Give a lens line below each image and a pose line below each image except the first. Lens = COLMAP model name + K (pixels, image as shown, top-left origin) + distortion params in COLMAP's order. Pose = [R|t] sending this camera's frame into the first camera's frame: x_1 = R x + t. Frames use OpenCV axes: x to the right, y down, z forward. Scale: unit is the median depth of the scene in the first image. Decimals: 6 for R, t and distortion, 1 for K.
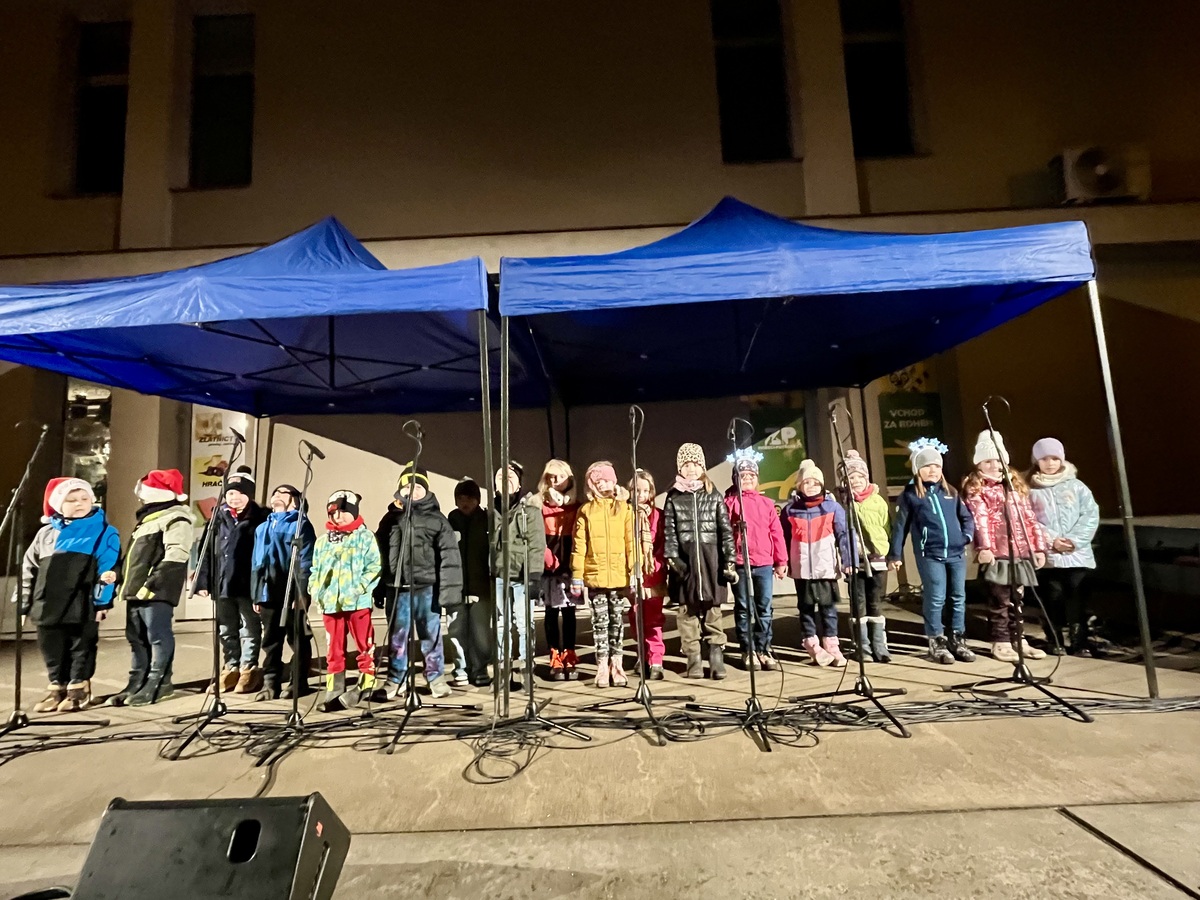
lens RADIAL K [[592.7, 0, 595.4], [0, 592.7, 454.6], [0, 0, 1]] dist [-0.004605, 0.000372]
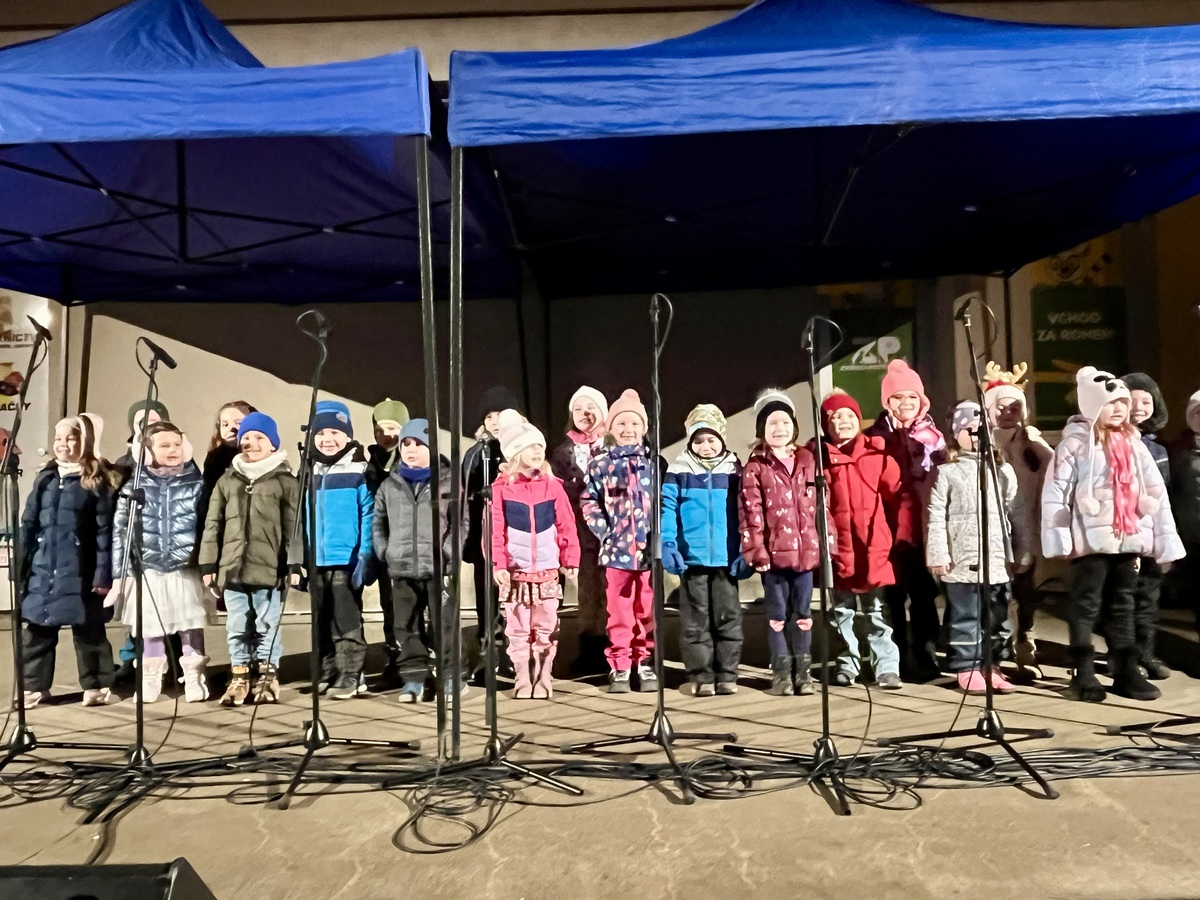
lens RADIAL K [[906.9, 0, 587.6], [0, 906.9, 456.2], [0, 0, 1]] dist [-0.002684, -0.002455]
pose [[0.999807, 0.018959, 0.005194, -0.012595], [-0.019337, 0.996074, 0.086388, 0.009350], [-0.003536, -0.086472, 0.996248, 0.006936]]
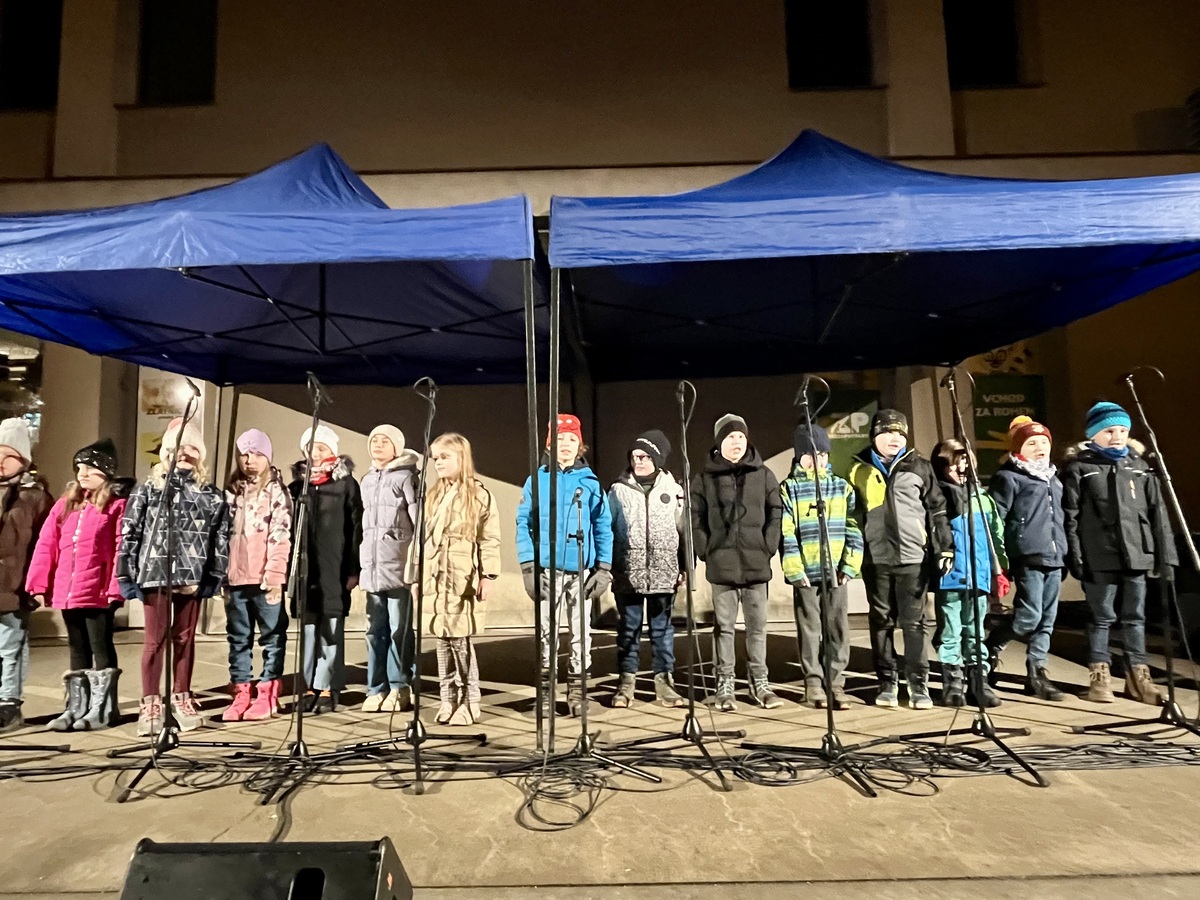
lens RADIAL K [[716.0, 0, 589.6], [0, 716.0, 451.7], [0, 0, 1]] dist [-0.003885, -0.000417]
pose [[0.999744, 0.022539, 0.001972, -0.104249], [-0.022565, 0.999645, 0.014145, 0.005986], [-0.001653, -0.014185, 0.999898, 0.001873]]
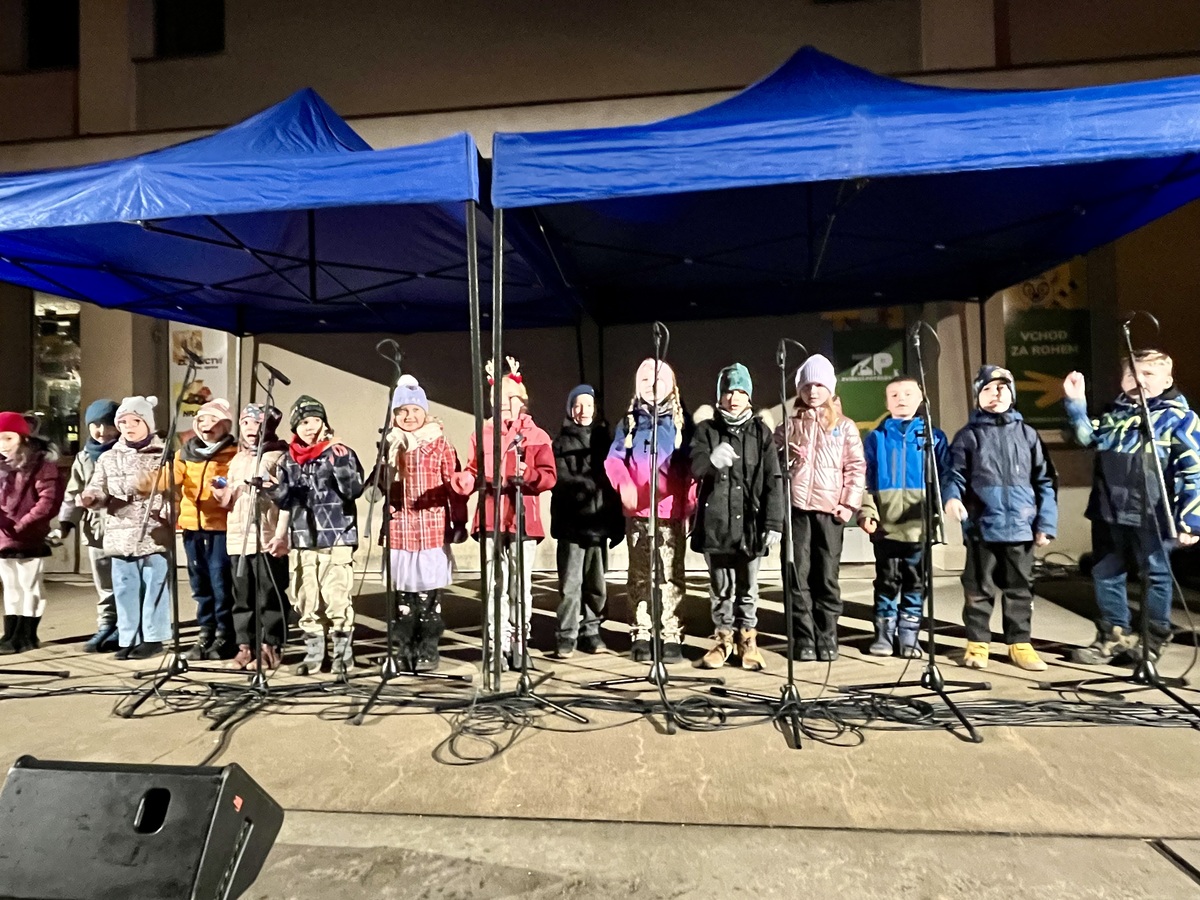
lens RADIAL K [[716.0, 0, 598.0], [0, 716.0, 454.0], [0, 0, 1]] dist [-0.003885, -0.000417]
pose [[0.995374, 0.021619, -0.093614, 0.081154], [-0.012716, 0.995427, 0.094678, 0.003390], [0.095233, -0.093049, 0.991097, 0.022286]]
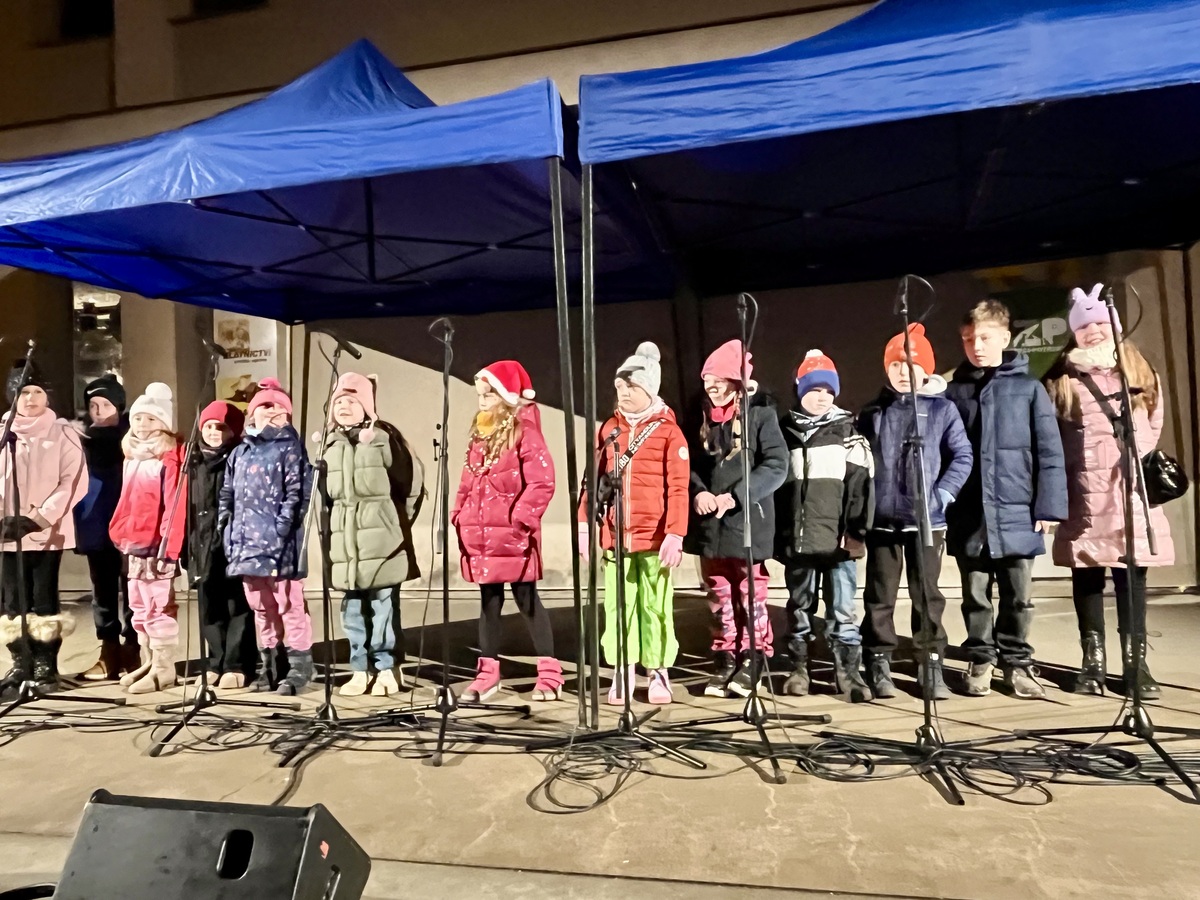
lens RADIAL K [[846.7, 0, 593.5], [0, 846.7, 453.1], [0, 0, 1]] dist [0.002061, -0.009504]
pose [[0.979134, 0.004451, -0.203167, 0.056574], [0.015667, 0.995131, 0.097304, 0.003070], [0.202610, -0.098456, 0.974297, 0.014878]]
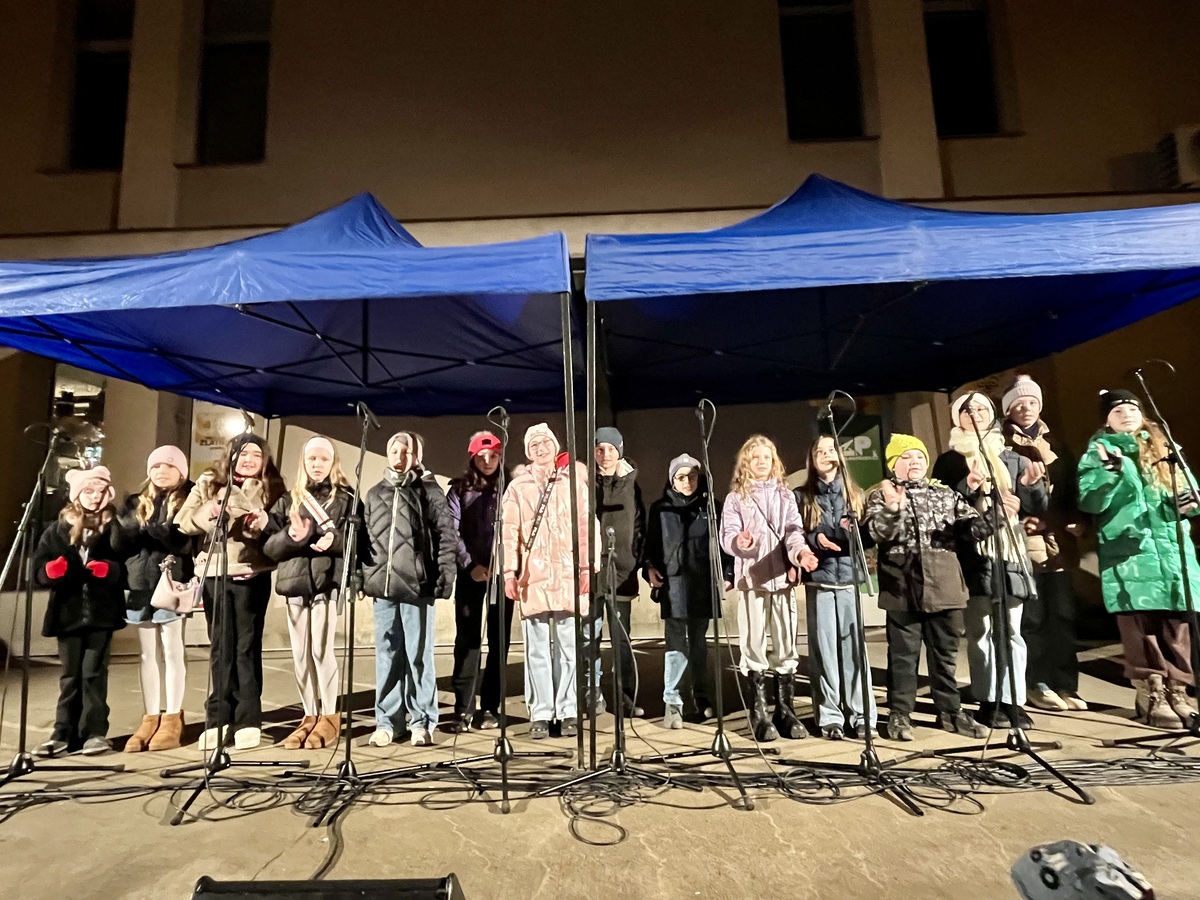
lens RADIAL K [[649.2, 0, 588.6], [0, 649.2, 450.4], [0, 0, 1]] dist [-0.006220, 0.001611]
pose [[0.999895, 0.012046, -0.008051, -0.149072], [-0.012252, 0.999586, -0.026040, 0.010132], [0.007734, 0.026135, 0.999628, 0.057375]]
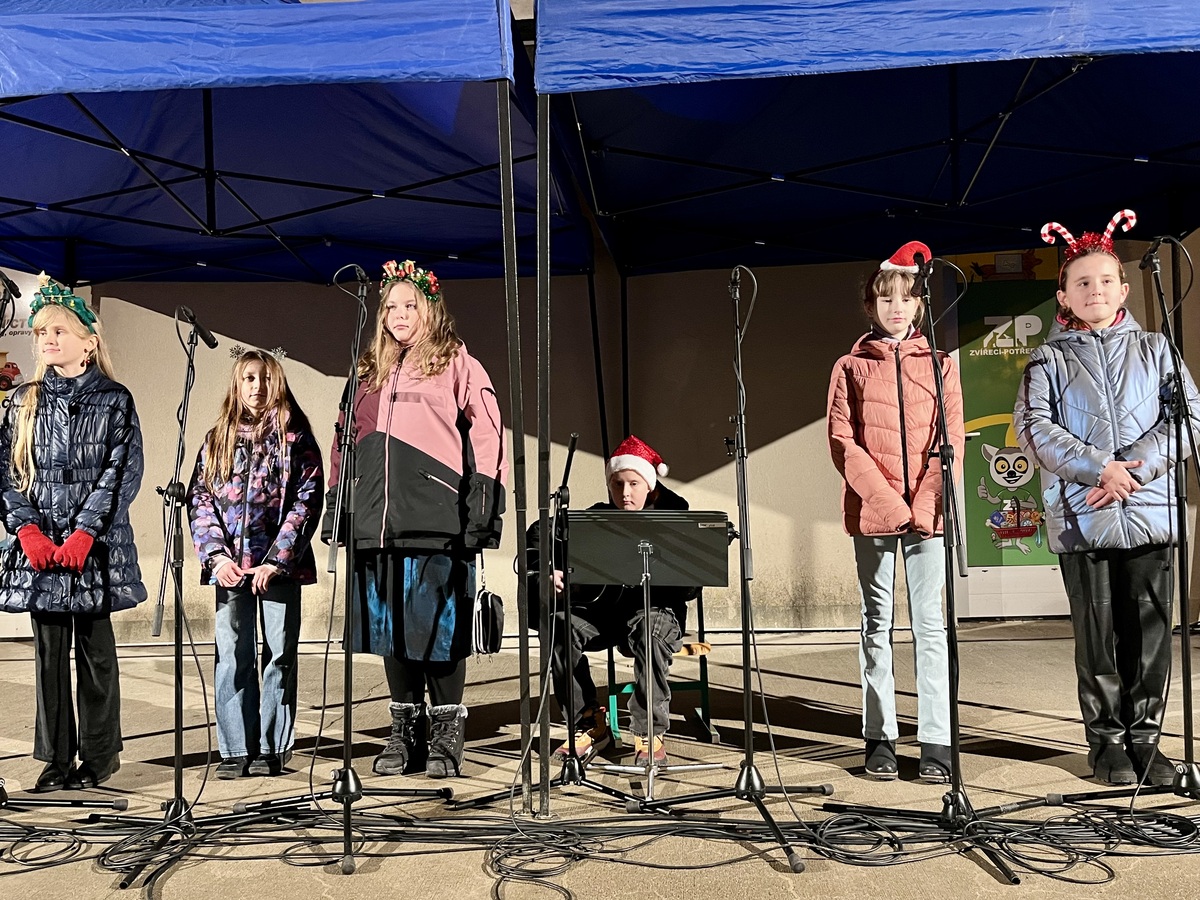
lens RADIAL K [[1048.1, 0, 602.5], [0, 1048.1, 456.3], [0, 0, 1]] dist [0.032603, -0.020845]
pose [[0.999383, 0.016230, -0.031149, -0.065938], [-0.013544, 0.996323, 0.084604, 0.013094], [0.032407, -0.084130, 0.995928, 0.021880]]
